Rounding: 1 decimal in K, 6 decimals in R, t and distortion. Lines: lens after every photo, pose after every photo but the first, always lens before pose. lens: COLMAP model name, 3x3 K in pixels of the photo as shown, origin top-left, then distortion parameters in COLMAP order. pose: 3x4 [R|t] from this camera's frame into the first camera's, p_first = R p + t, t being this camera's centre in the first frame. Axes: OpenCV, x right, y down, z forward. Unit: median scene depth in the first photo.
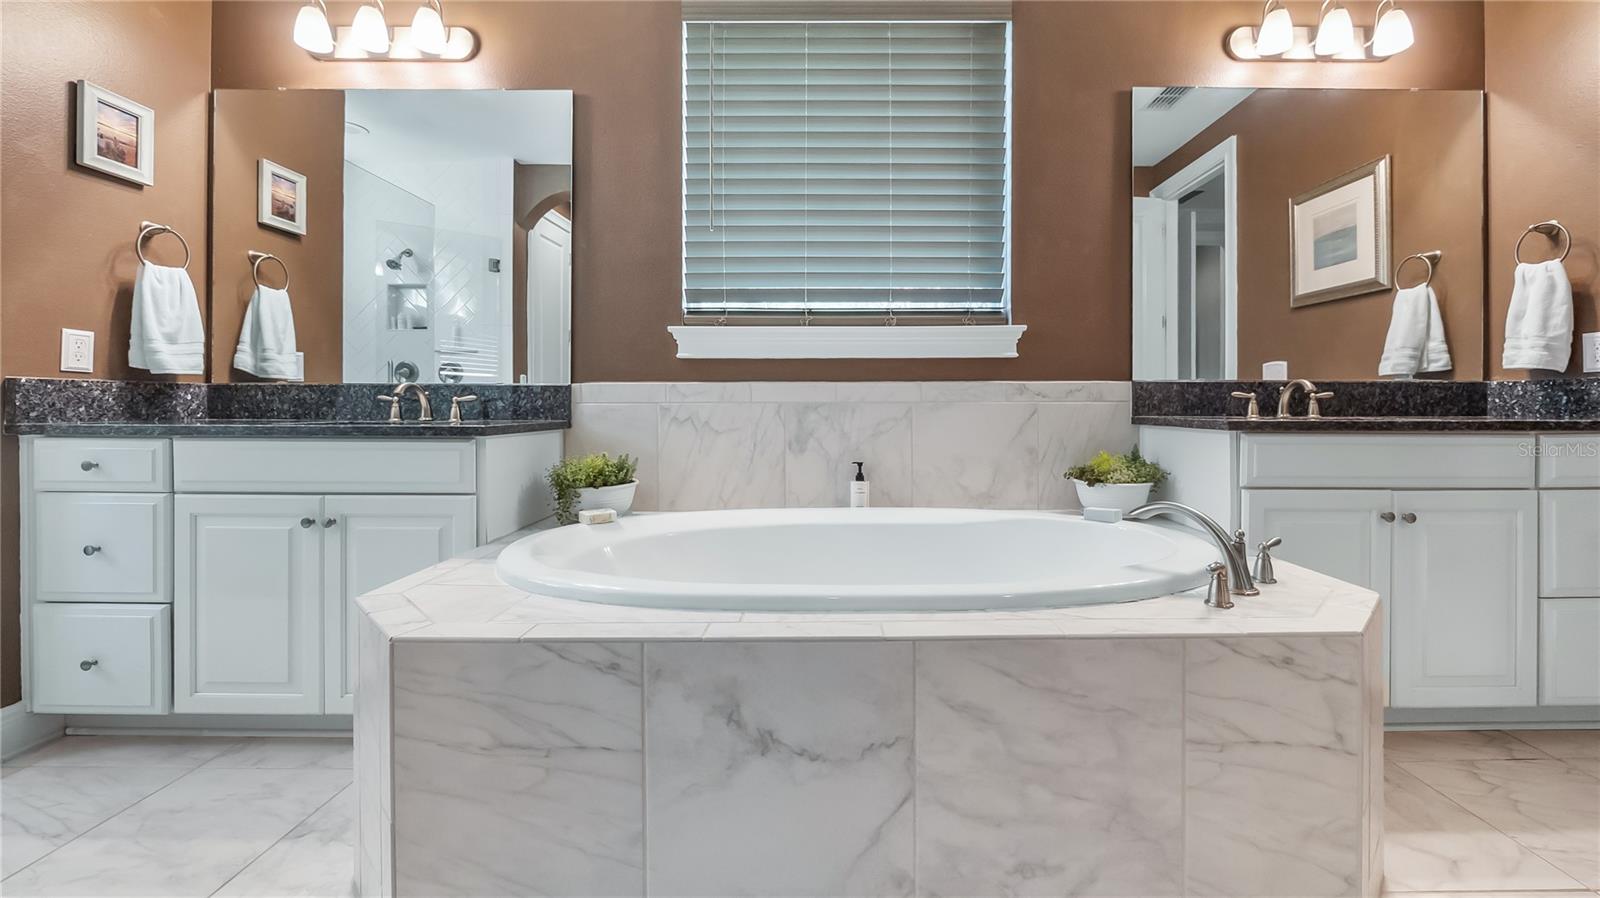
lens RADIAL K [[658.5, 0, 804.5], [0, 658.5, 416.5], [0, 0, 1]] dist [-0.009148, -0.000136]
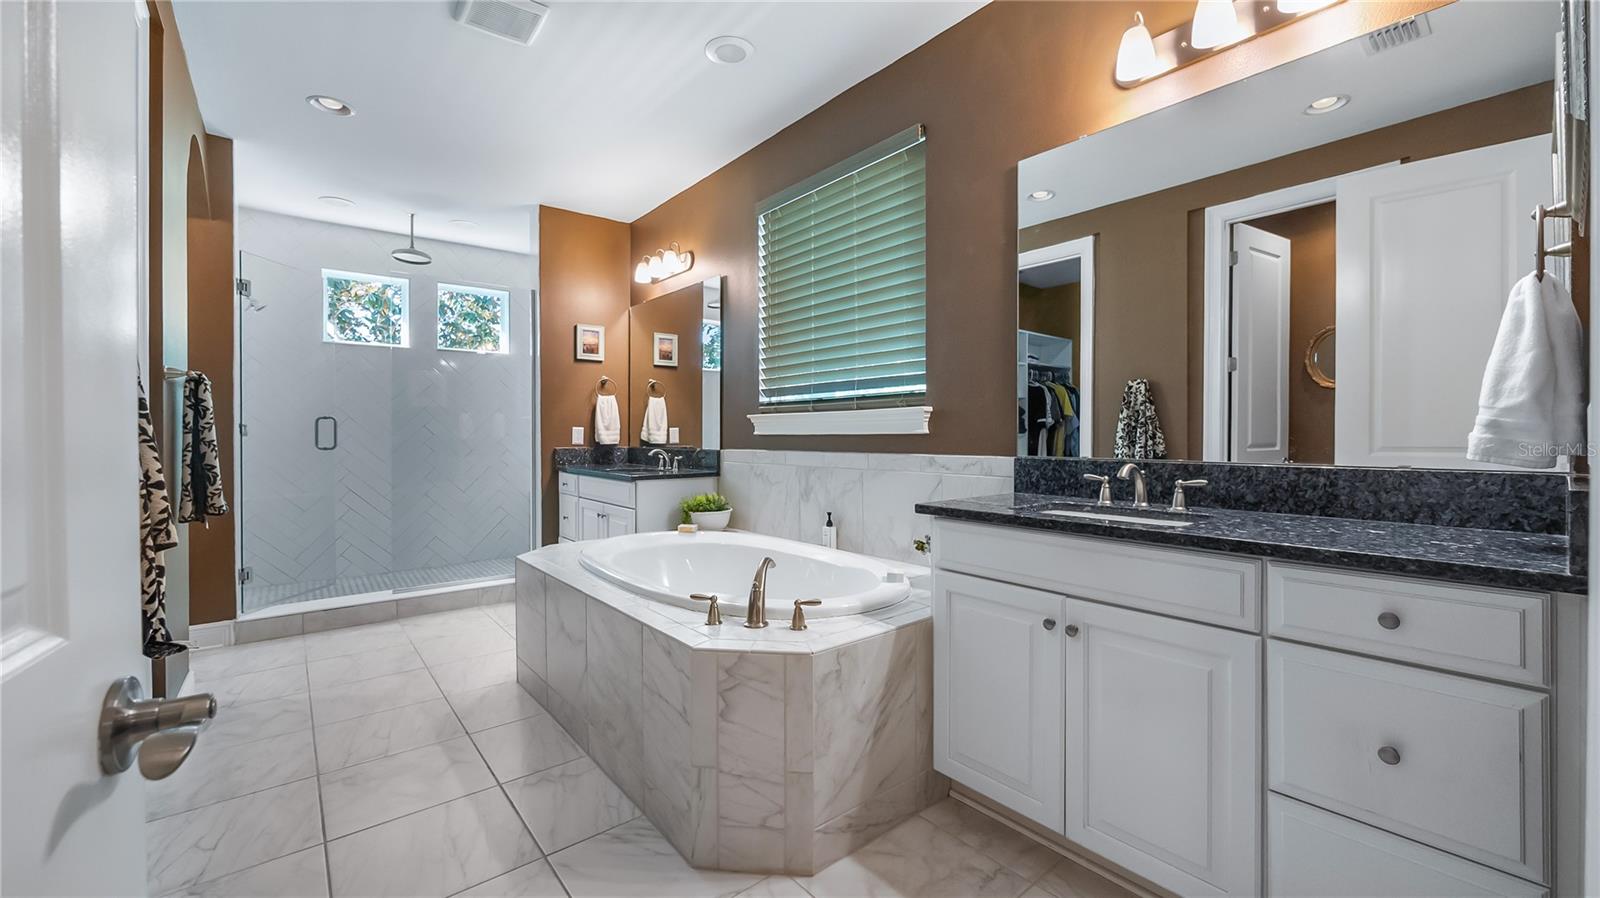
lens RADIAL K [[659.0, 0, 800.0], [0, 659.0, 449.0], [0, 0, 1]] dist [-0.009336, 0.000056]
pose [[0.612931, 0.017453, -0.789944, 1.108173], [-0.004565, 0.999818, 0.018548, -0.084768], [0.790123, -0.007762, 0.612899, 0.125598]]
